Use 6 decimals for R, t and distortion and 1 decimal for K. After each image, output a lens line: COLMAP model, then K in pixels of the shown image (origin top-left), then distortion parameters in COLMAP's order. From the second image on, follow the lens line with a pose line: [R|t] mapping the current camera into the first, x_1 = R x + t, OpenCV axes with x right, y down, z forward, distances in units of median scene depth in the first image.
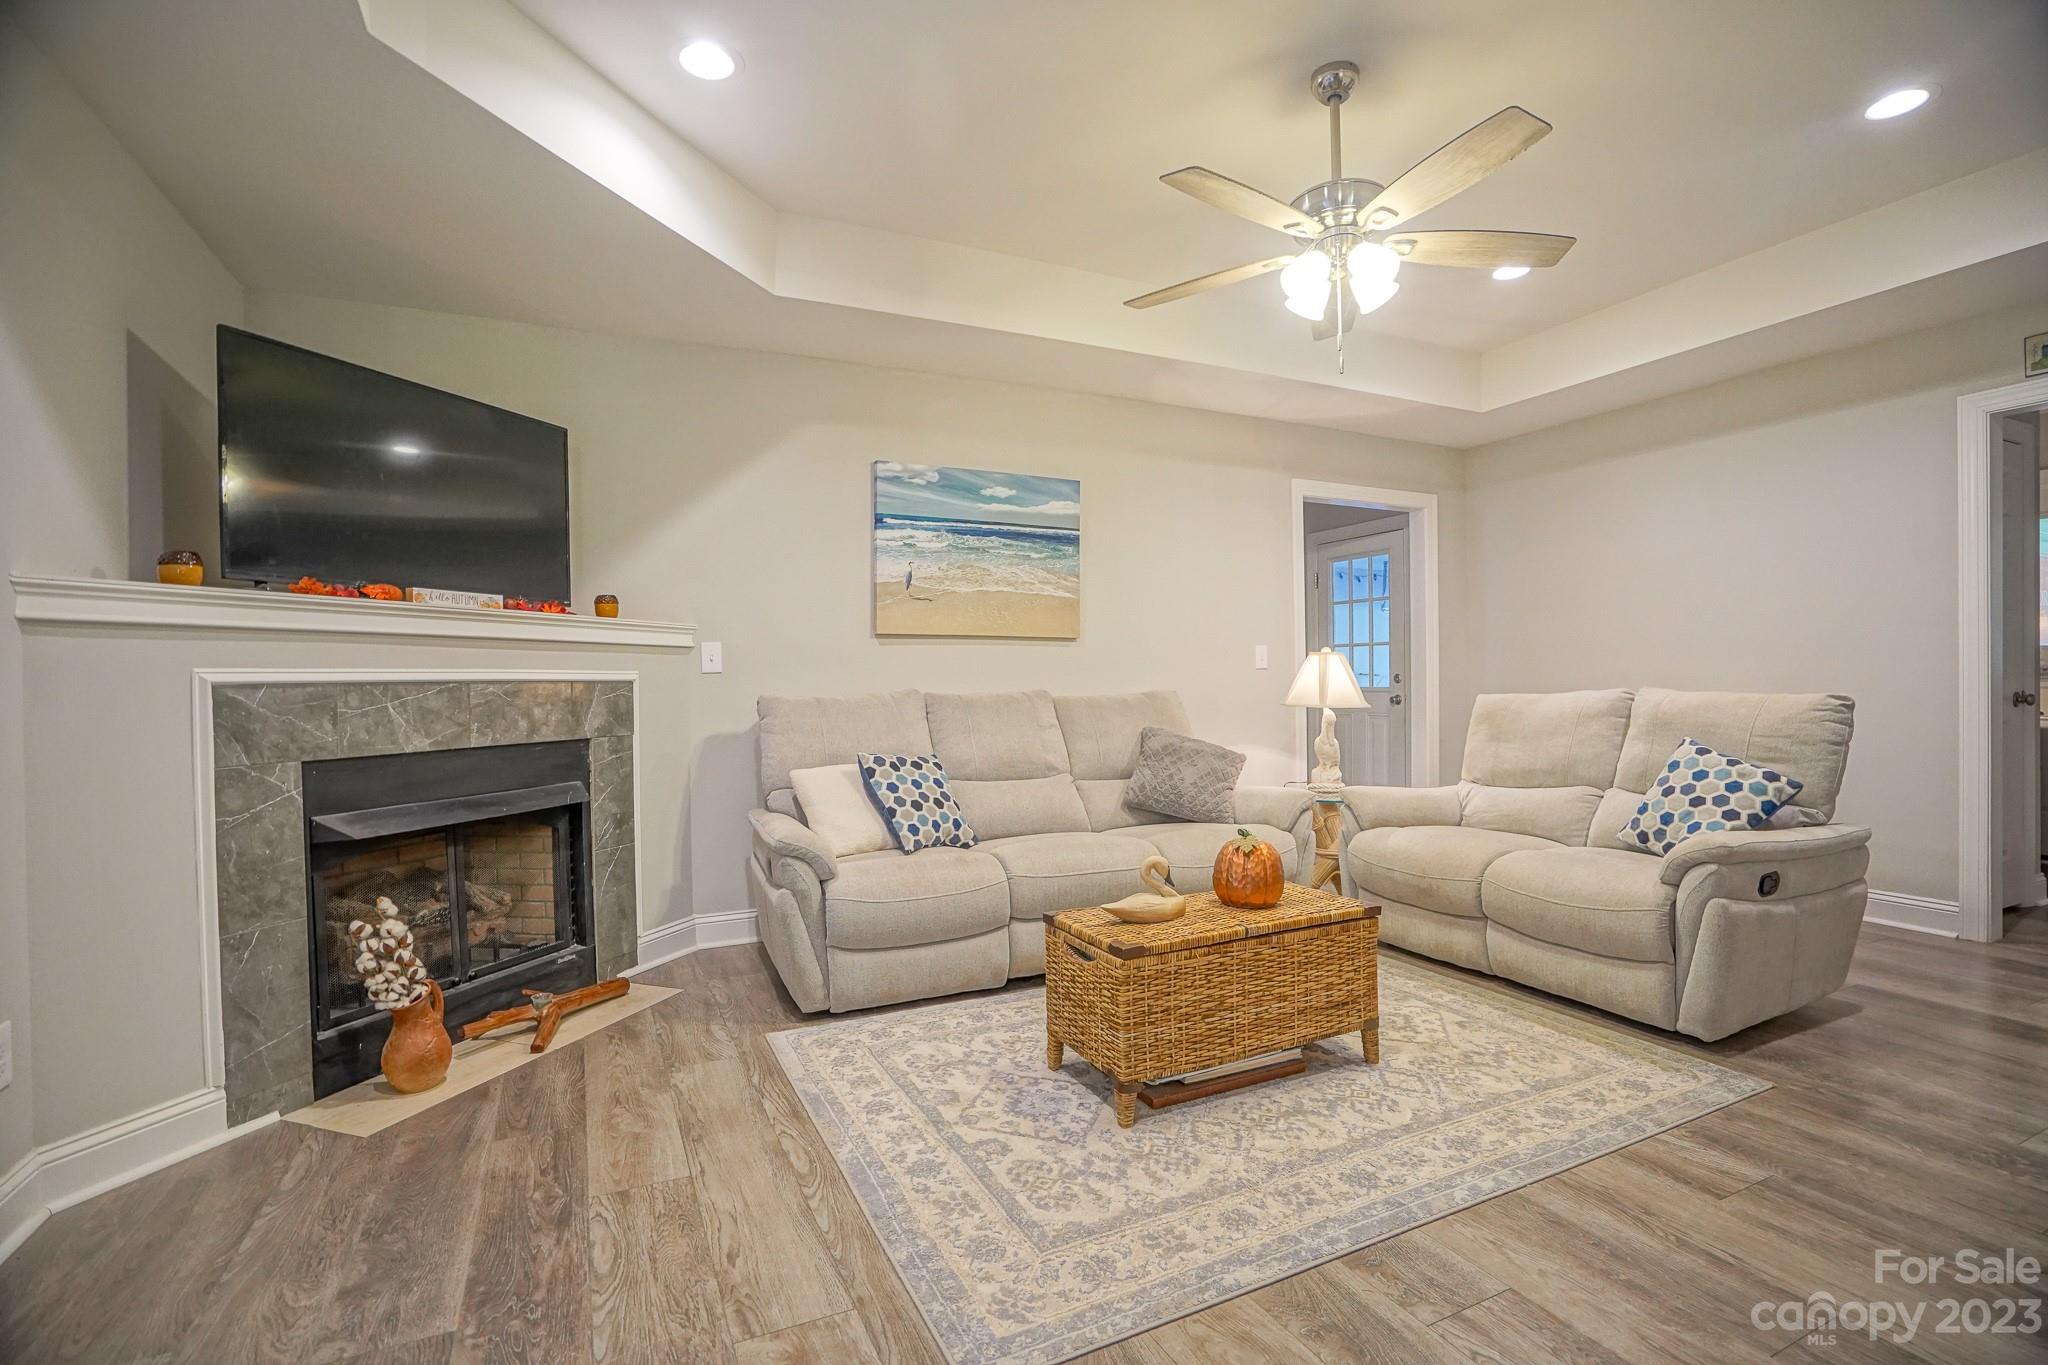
lens RADIAL K [[954.8, 0, 1024.4], [0, 954.8, 687.8], [0, 0, 1]] dist [-0.062721, 0.026606]
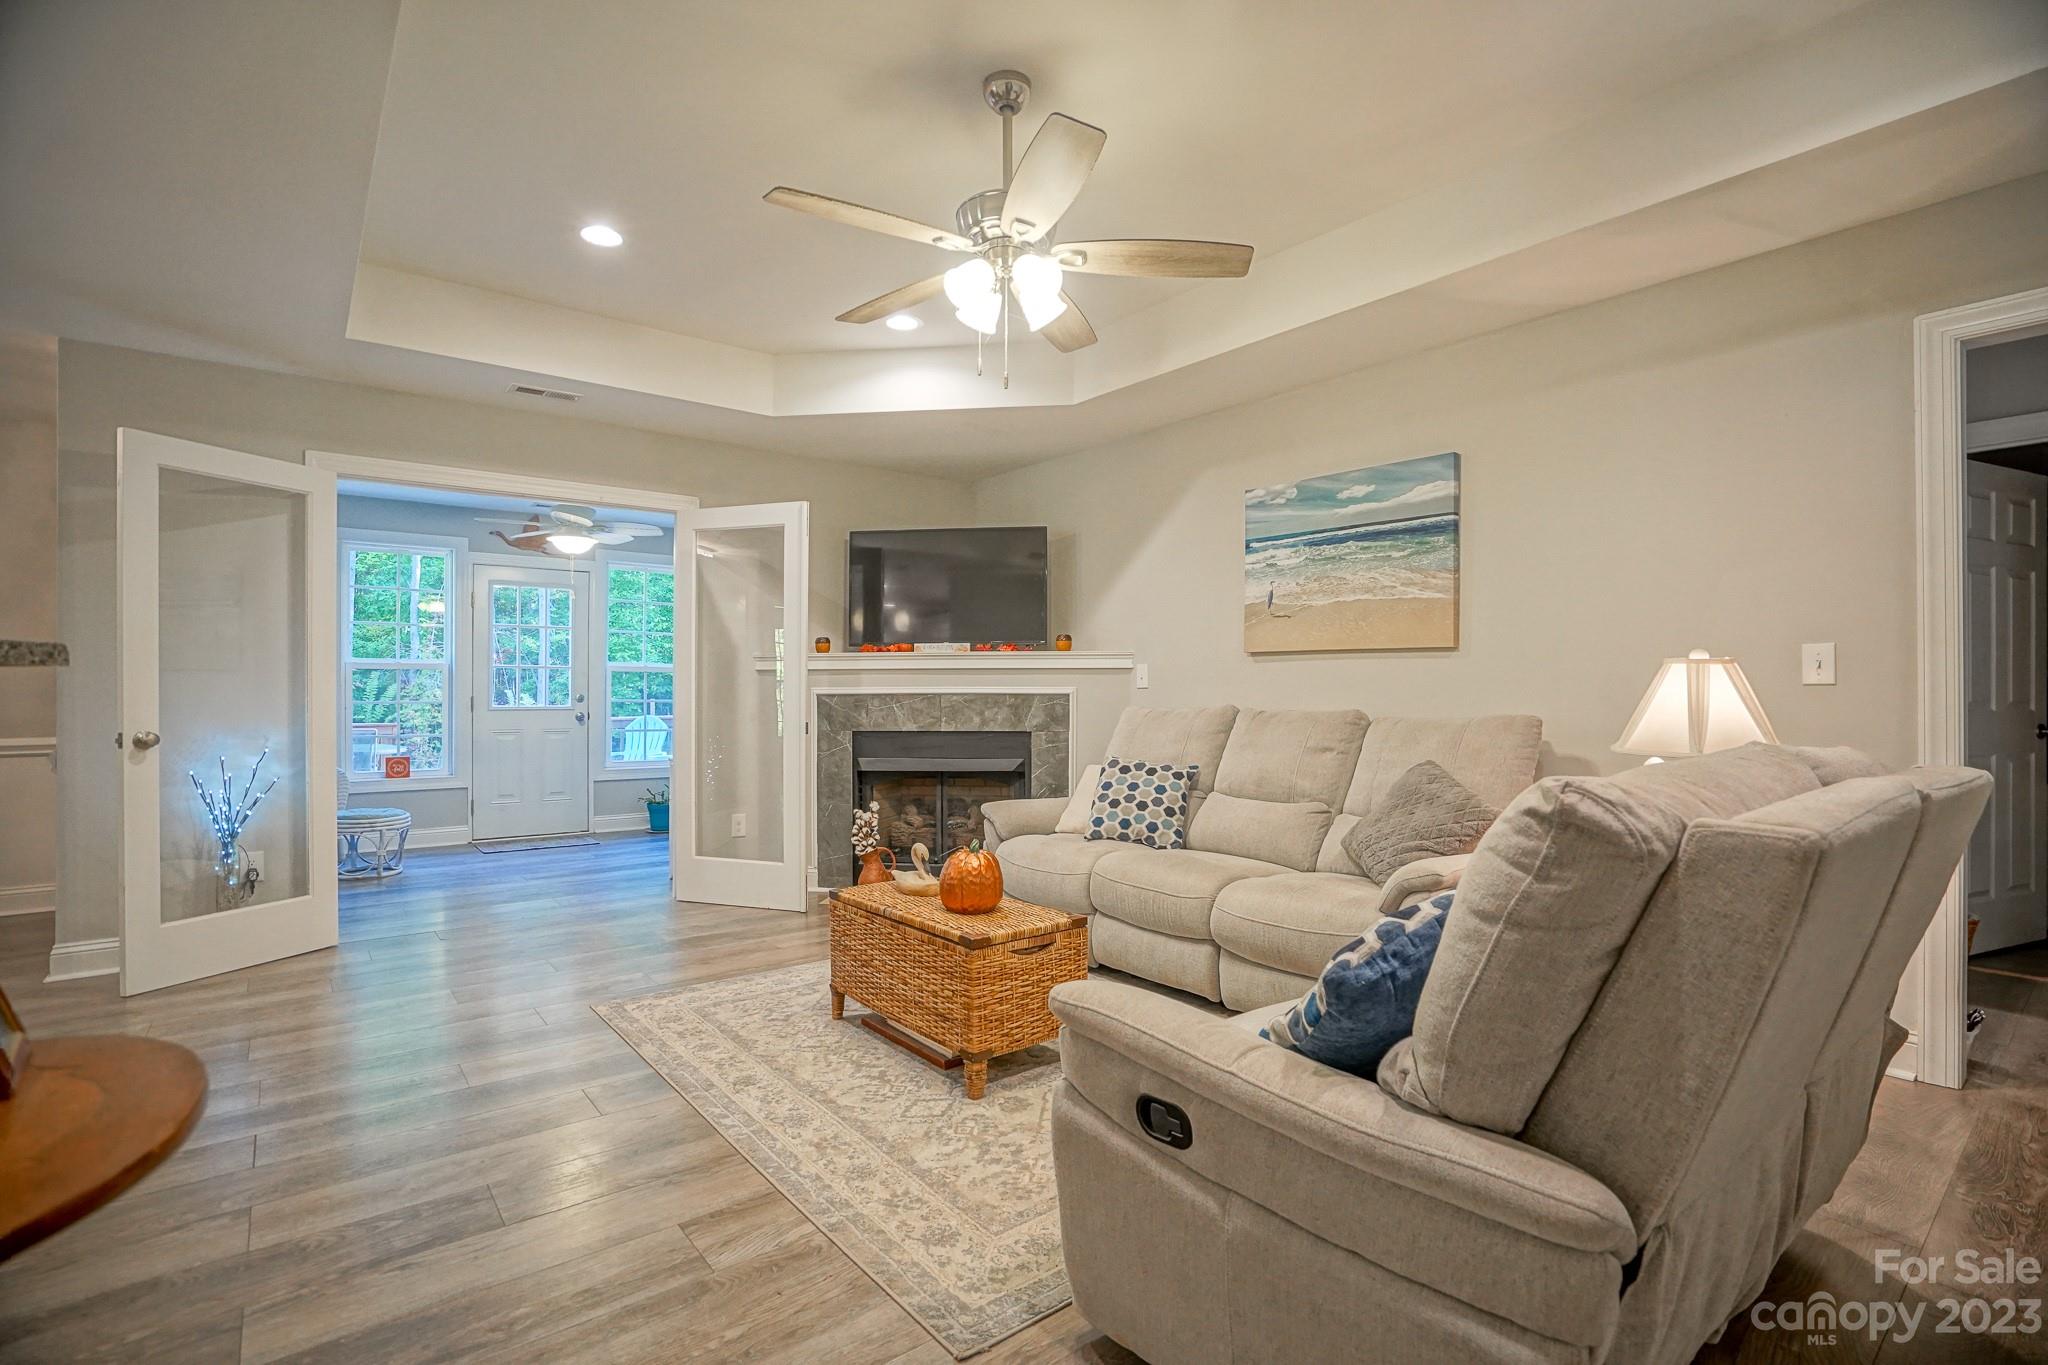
lens RADIAL K [[954.8, 0, 1024.4], [0, 954.8, 687.8], [0, 0, 1]] dist [-0.062721, 0.026606]
pose [[0.223883, 0.008337, -0.974580, 1.006707], [-0.008201, 0.999944, 0.006670, -0.026401], [0.974582, 0.006500, 0.223938, 0.623009]]
